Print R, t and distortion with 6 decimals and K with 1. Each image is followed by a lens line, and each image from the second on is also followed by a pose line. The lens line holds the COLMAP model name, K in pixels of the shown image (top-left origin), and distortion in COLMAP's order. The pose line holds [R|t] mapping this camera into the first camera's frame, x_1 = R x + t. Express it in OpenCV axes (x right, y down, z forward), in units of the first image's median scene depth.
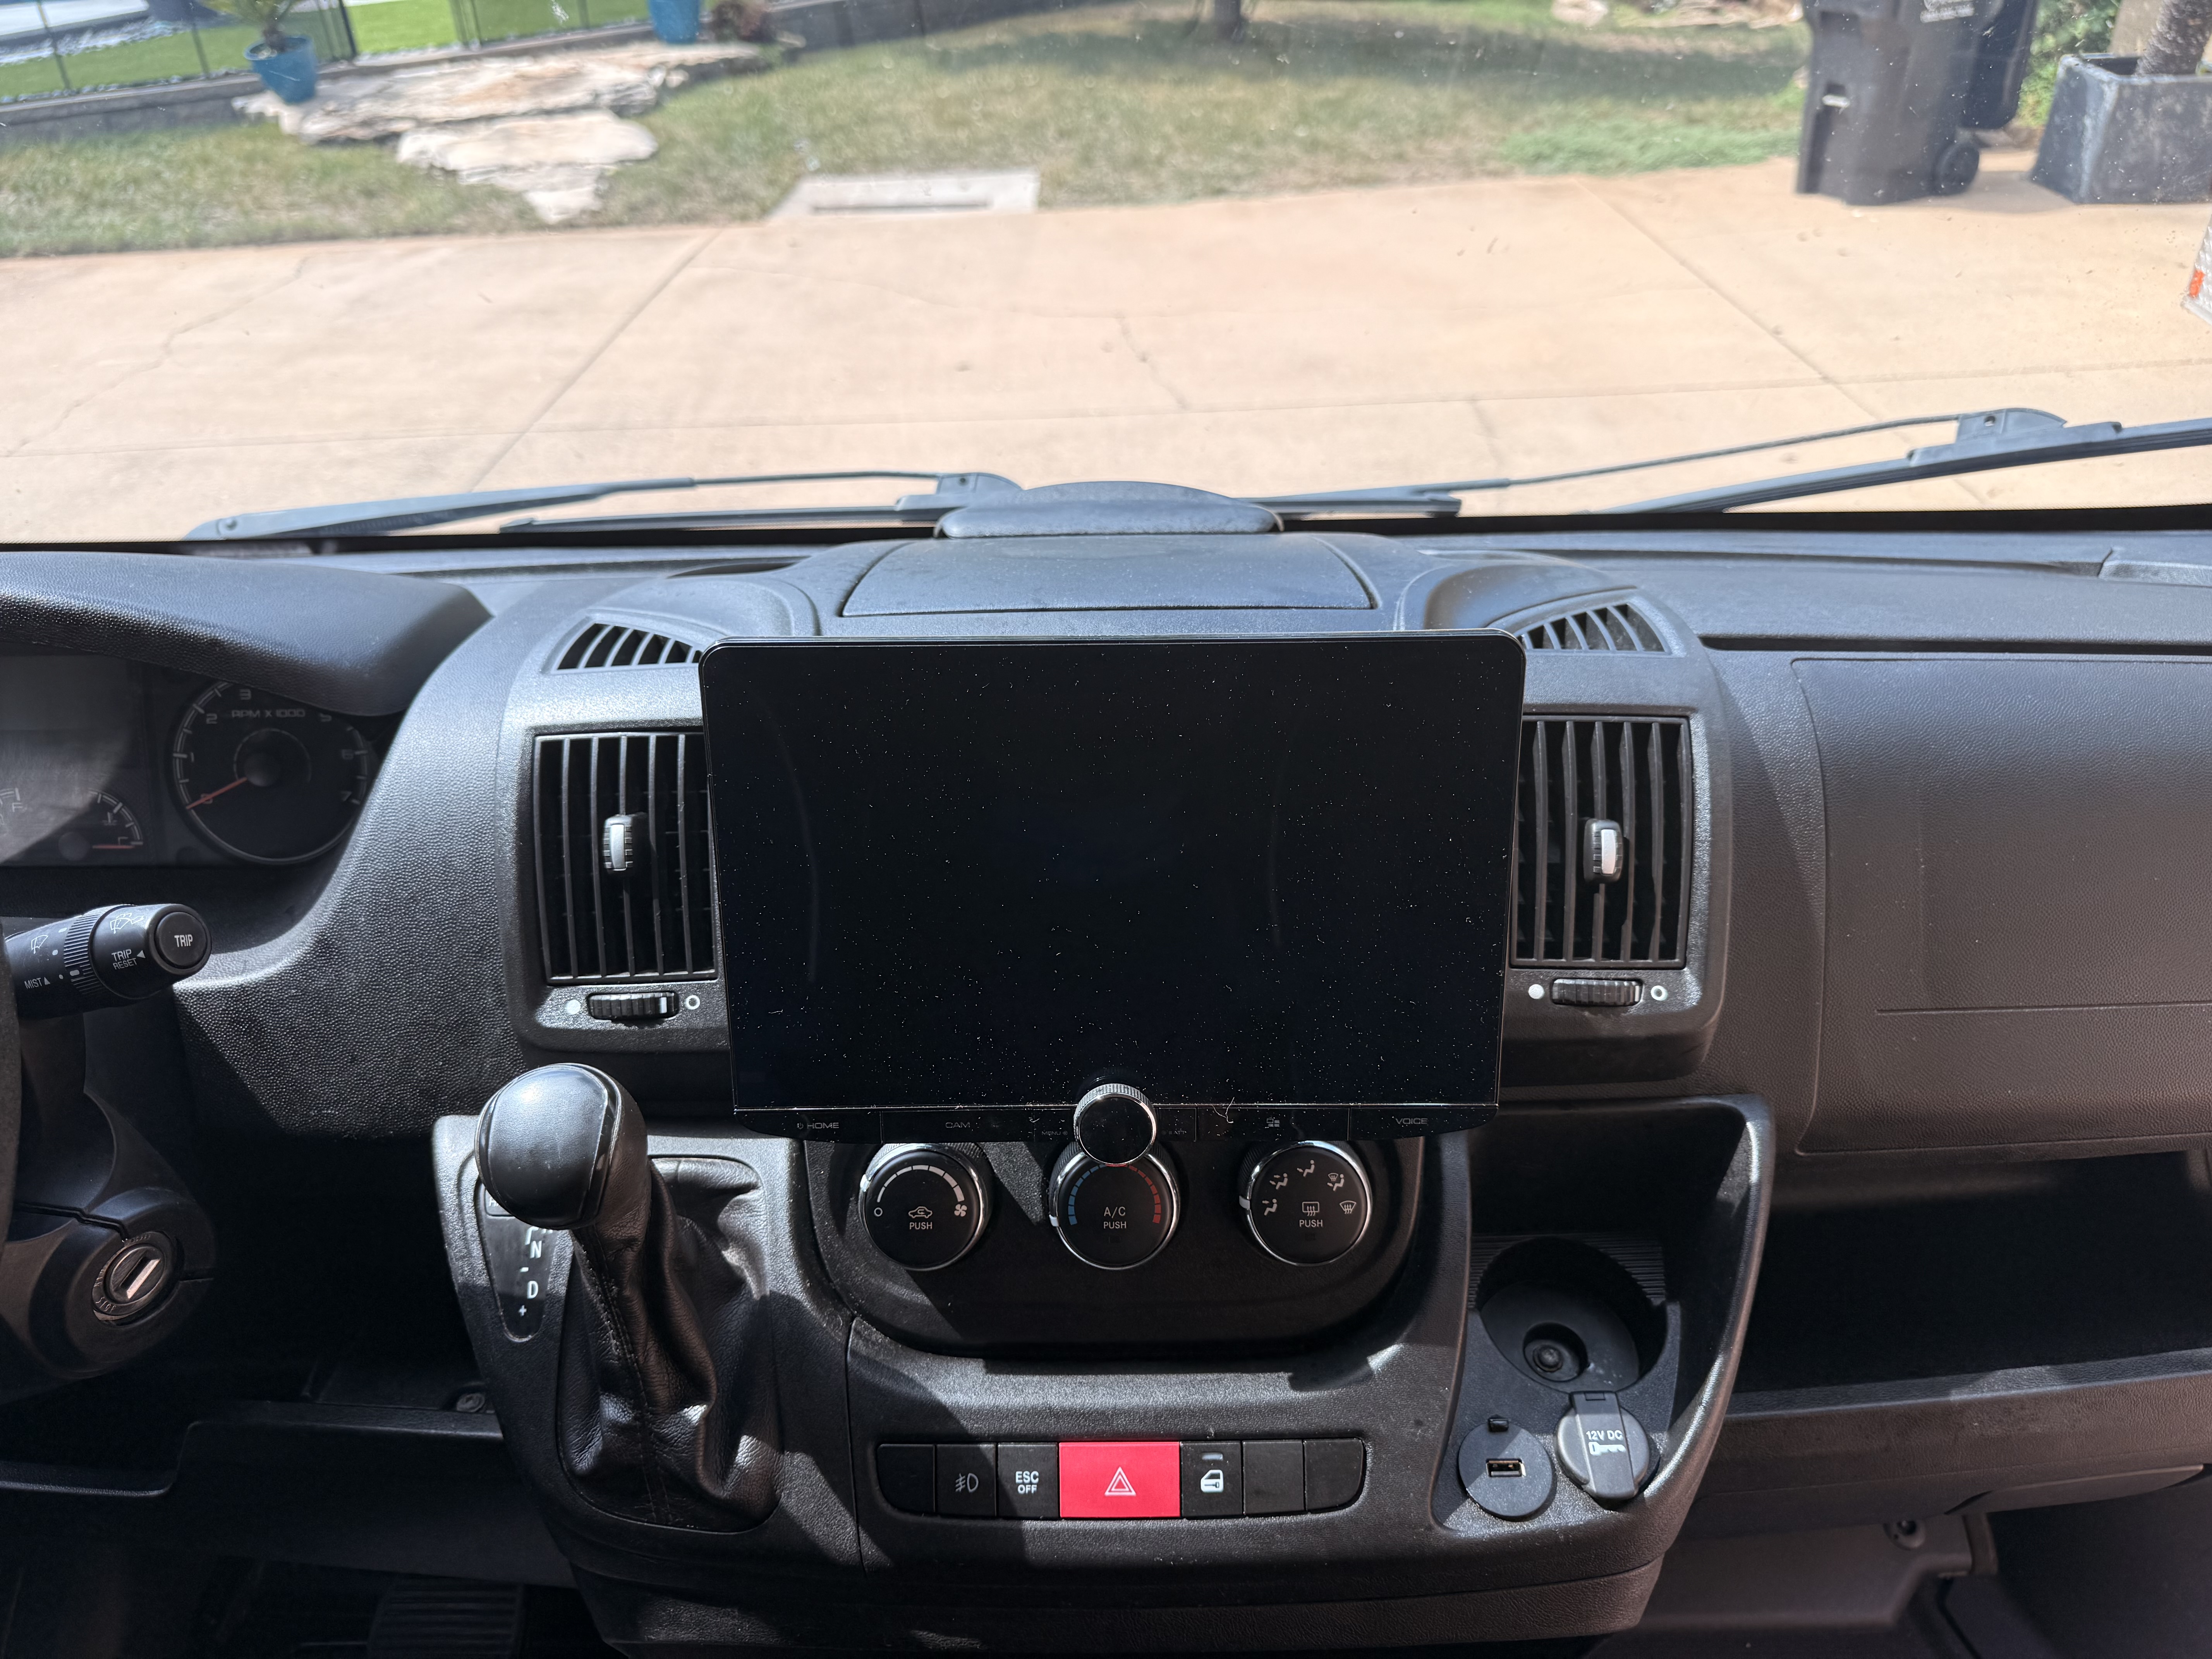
lens RADIAL K [[1558.3, 0, 1097.7], [0, 1558.3, 798.5], [0, 0, 1]] dist [0.033830, -0.050232]
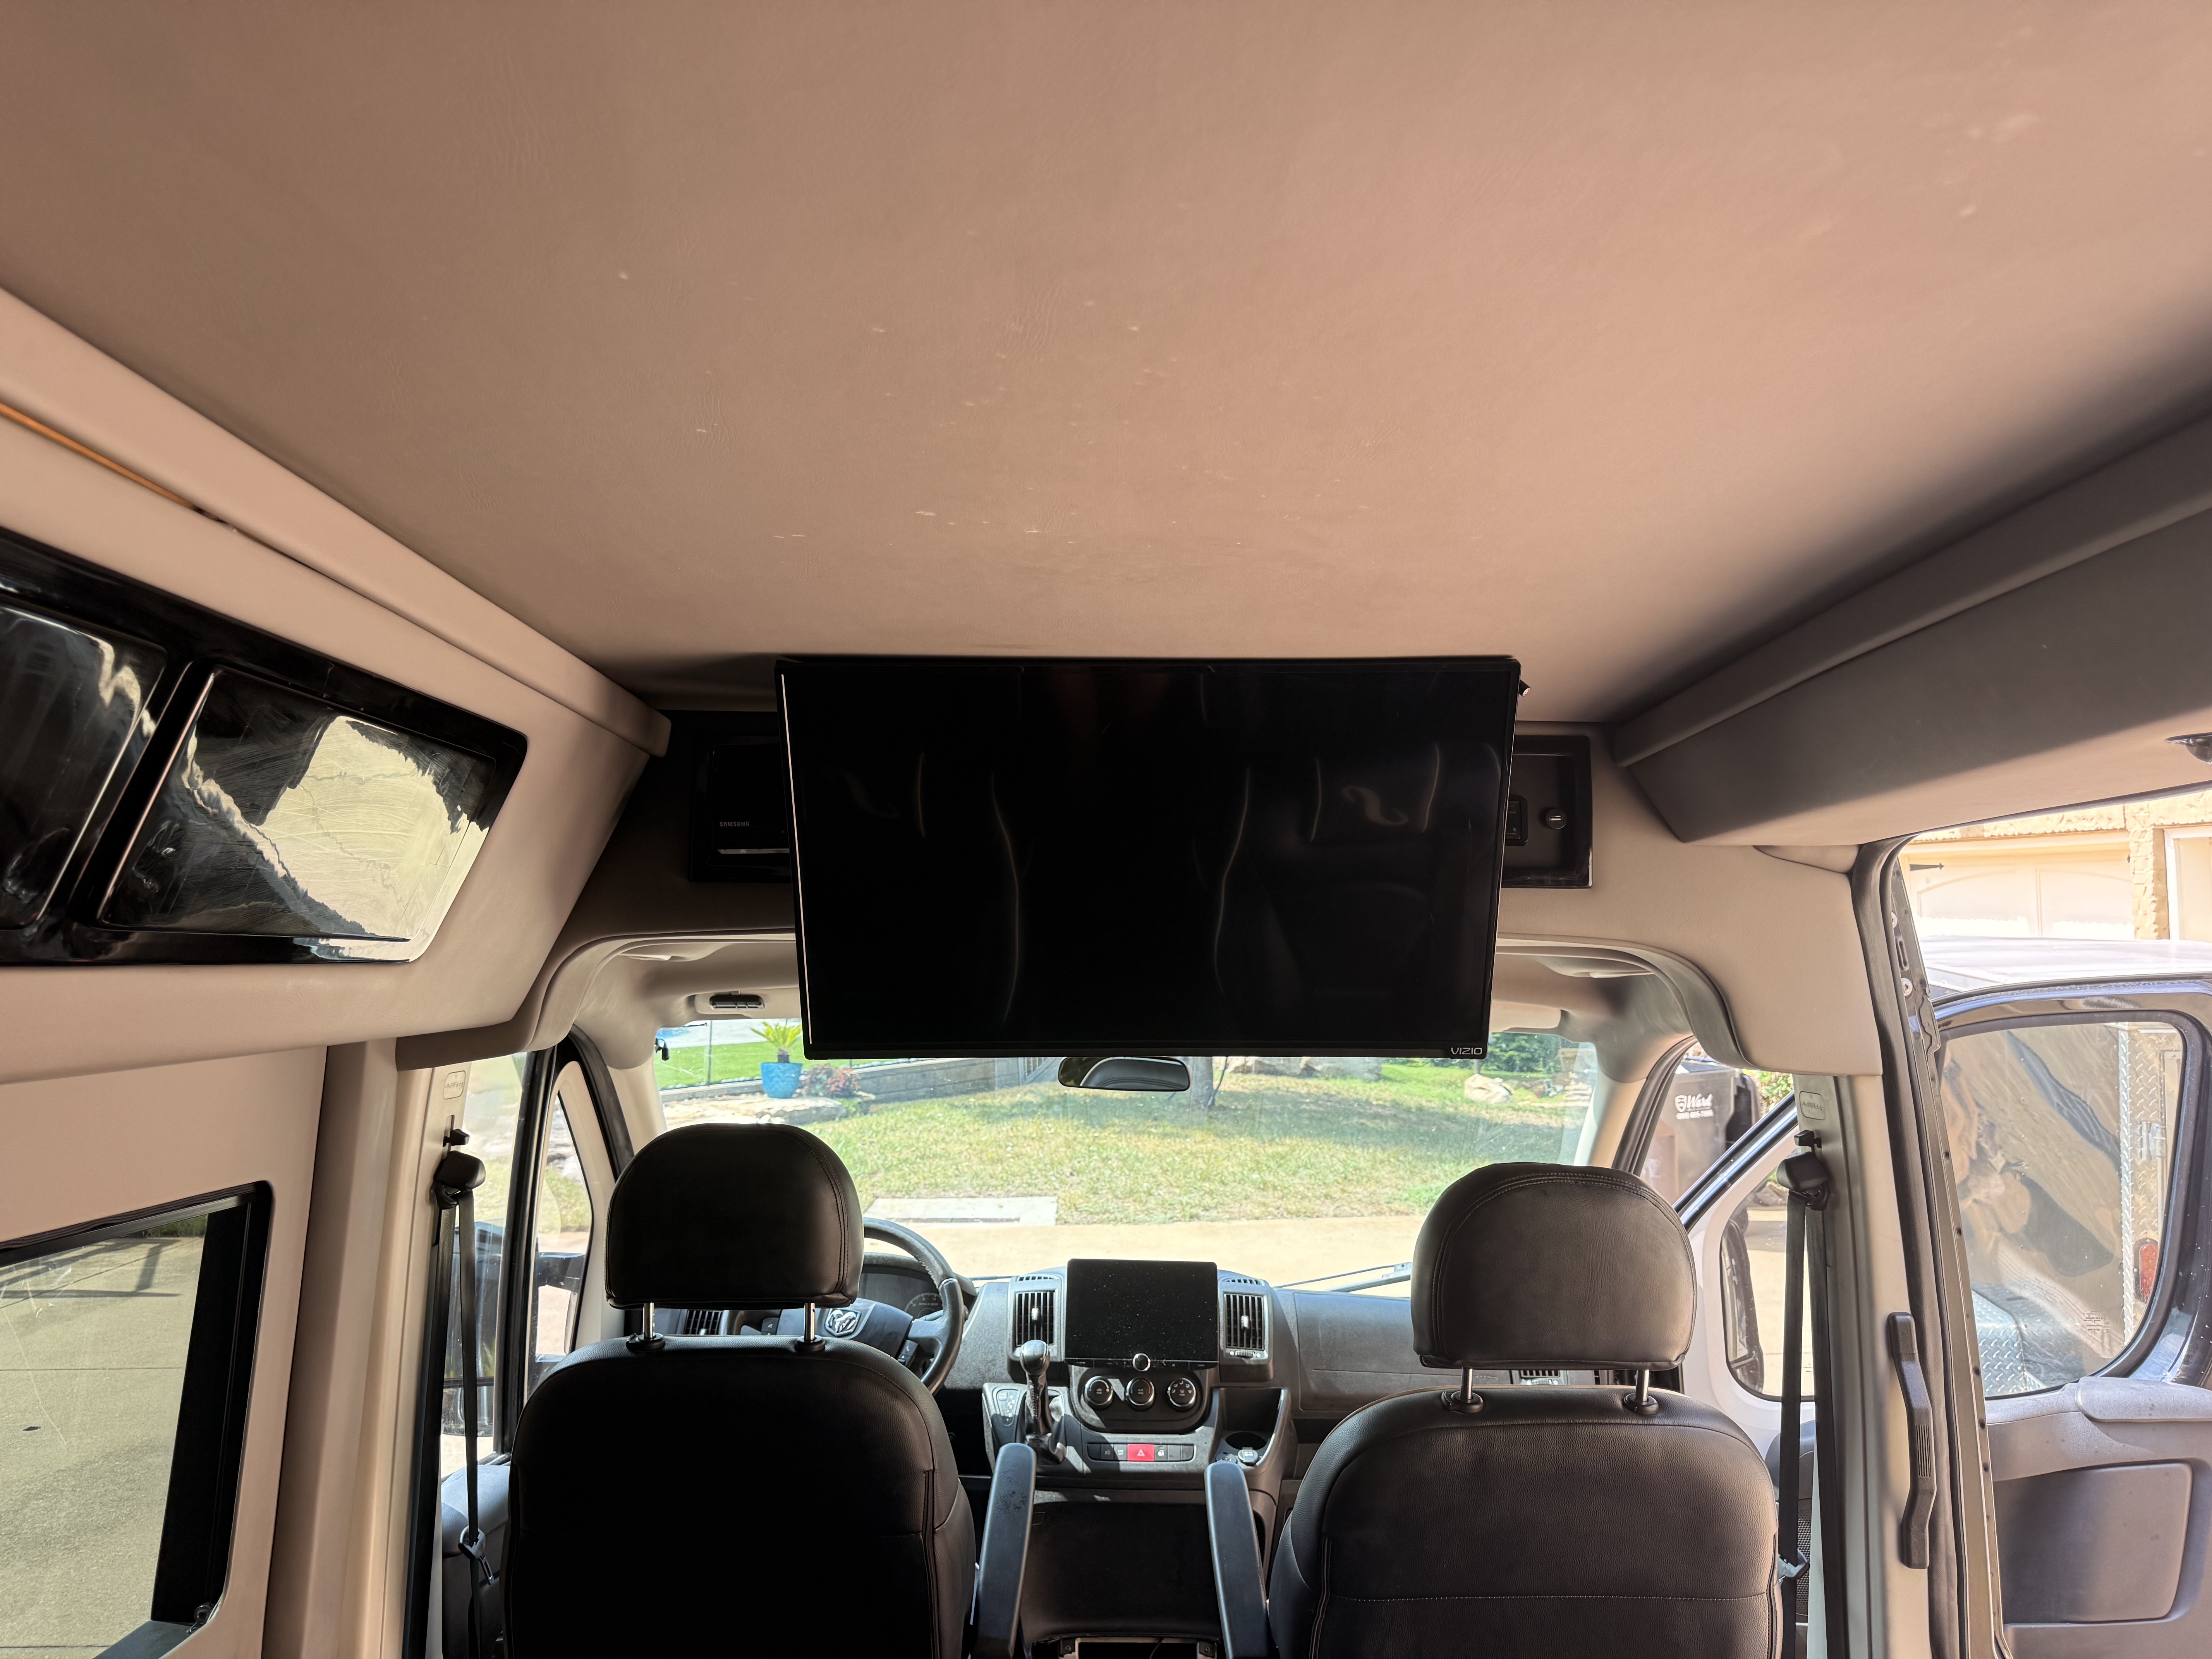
lens RADIAL K [[1558.3, 0, 1097.8], [0, 1558.3, 777.1], [0, 0, 1]] dist [0.033830, -0.050232]
pose [[0.999475, 0.032265, -0.002927, -0.139774], [-0.027470, 0.796102, -0.604539, 1.411691], [-0.017175, 0.604302, 0.796570, -3.326832]]
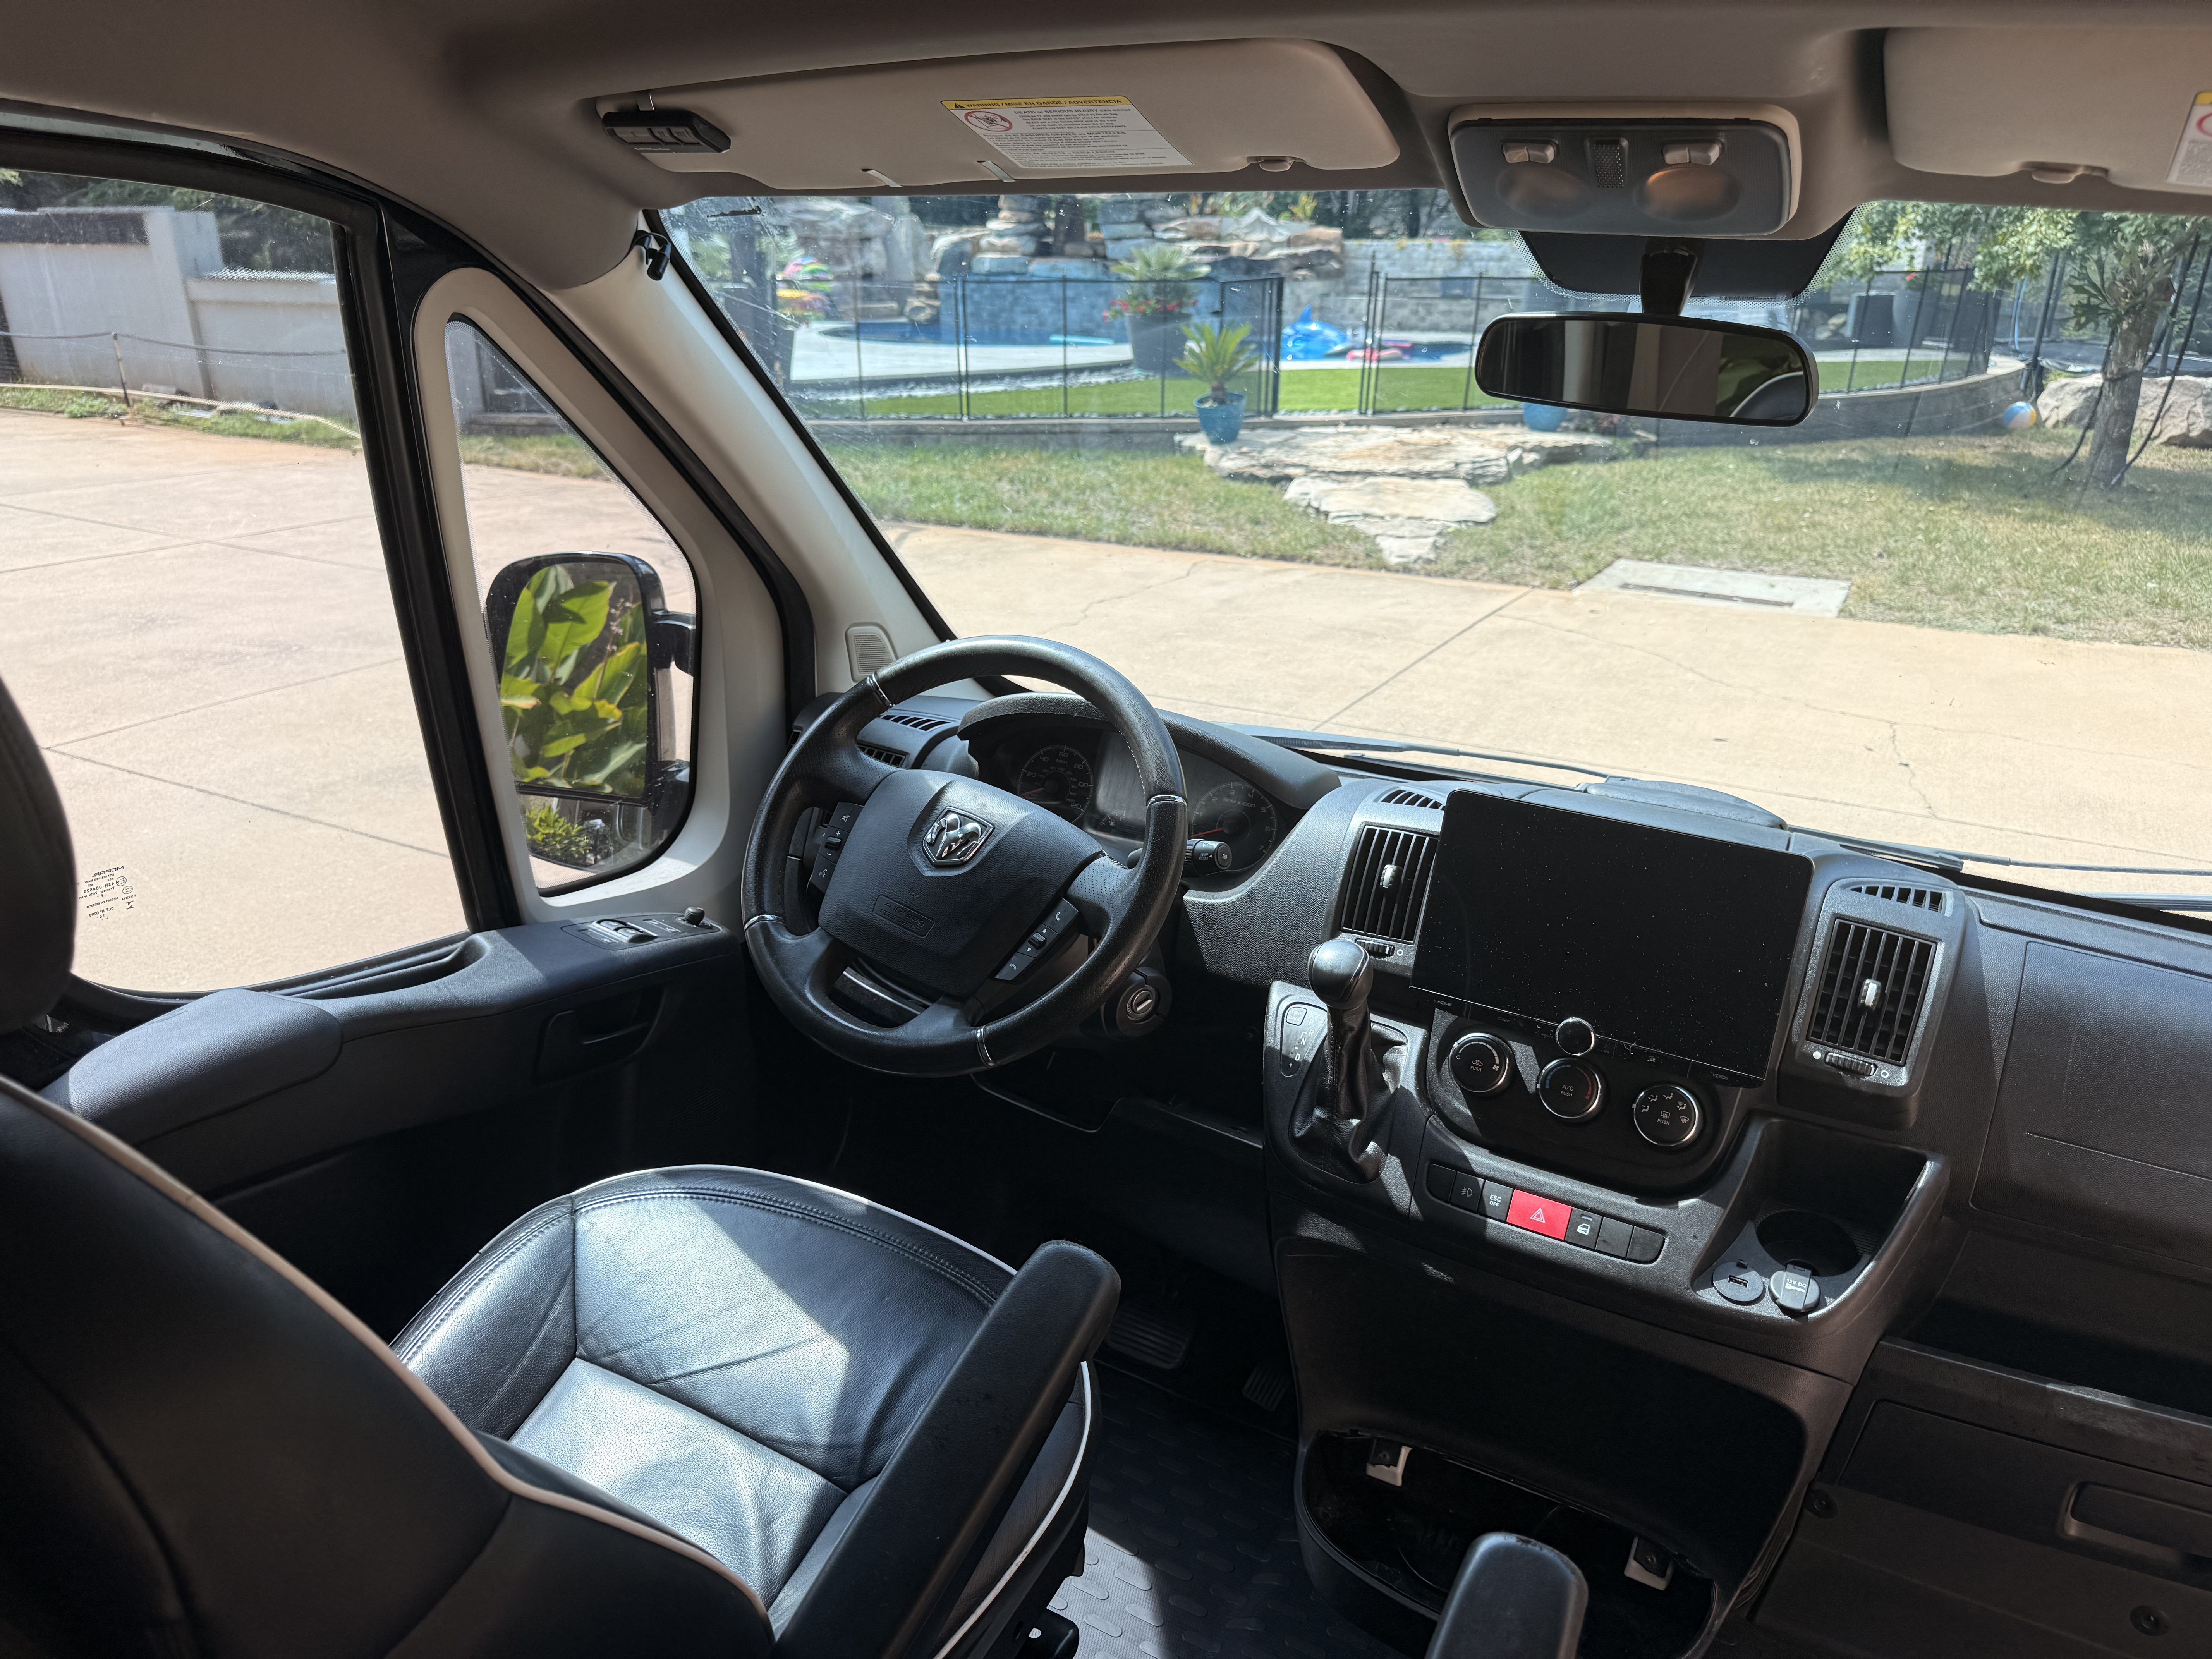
lens RADIAL K [[1558.3, 0, 1110.9], [0, 1558.3, 835.2], [0, 0, 1]] dist [0.033830, -0.050232]
pose [[0.873960, 0.217649, -0.434537, 0.269662], [-0.294392, 0.948494, -0.117017, 0.317256], [0.386687, 0.230192, 0.893020, -1.035534]]
